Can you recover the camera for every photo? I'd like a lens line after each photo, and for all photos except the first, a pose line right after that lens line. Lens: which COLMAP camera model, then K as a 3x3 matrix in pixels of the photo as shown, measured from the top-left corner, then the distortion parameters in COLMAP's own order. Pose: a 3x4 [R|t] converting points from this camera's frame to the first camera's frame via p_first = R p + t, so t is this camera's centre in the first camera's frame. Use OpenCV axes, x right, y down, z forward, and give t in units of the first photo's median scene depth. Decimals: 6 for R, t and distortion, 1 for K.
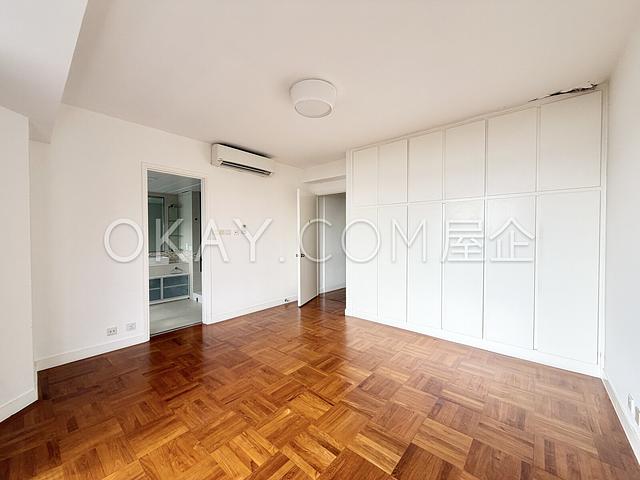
lens RADIAL K [[256.6, 0, 318.2], [0, 256.6, 239.1], [0, 0, 1]] dist [0.002923, 0.000444]
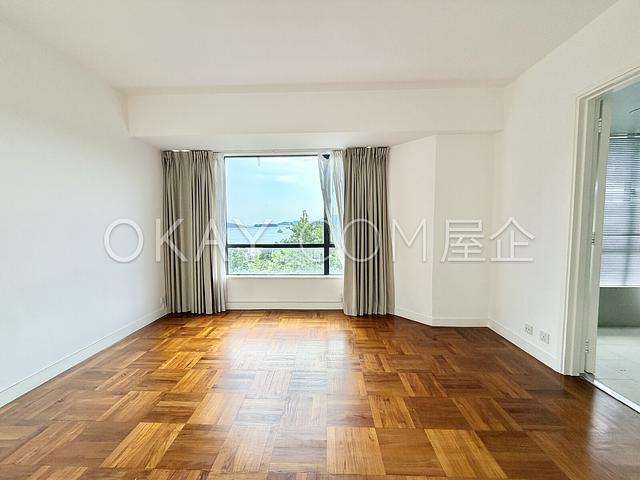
lens RADIAL K [[256.6, 0, 319.1], [0, 256.6, 243.2], [0, 0, 1]] dist [0.002923, 0.000444]
pose [[-0.780051, 0.059980, -0.622835, 0.273330], [0.004817, 0.995941, 0.089878, 0.006766], [0.625698, 0.067109, -0.777174, 1.459404]]
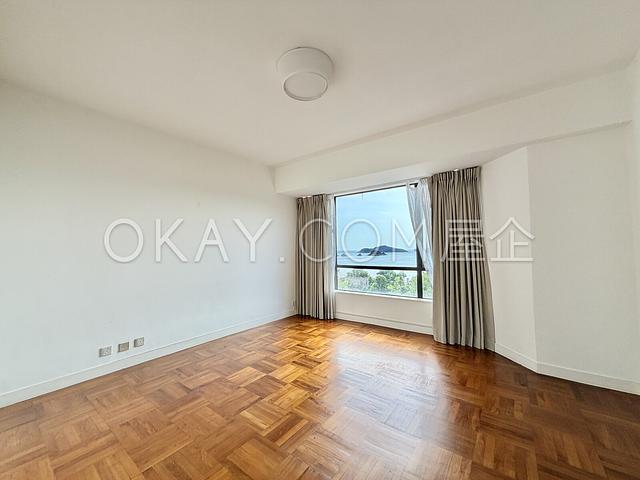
lens RADIAL K [[256.6, 0, 316.2], [0, 256.6, 242.8], [0, 0, 1]] dist [0.002923, 0.000444]
pose [[-0.998139, 0.019175, -0.057883, 0.002370], [0.020031, 0.999698, -0.014237, 0.008727], [0.057593, -0.015369, -0.998222, 1.835544]]
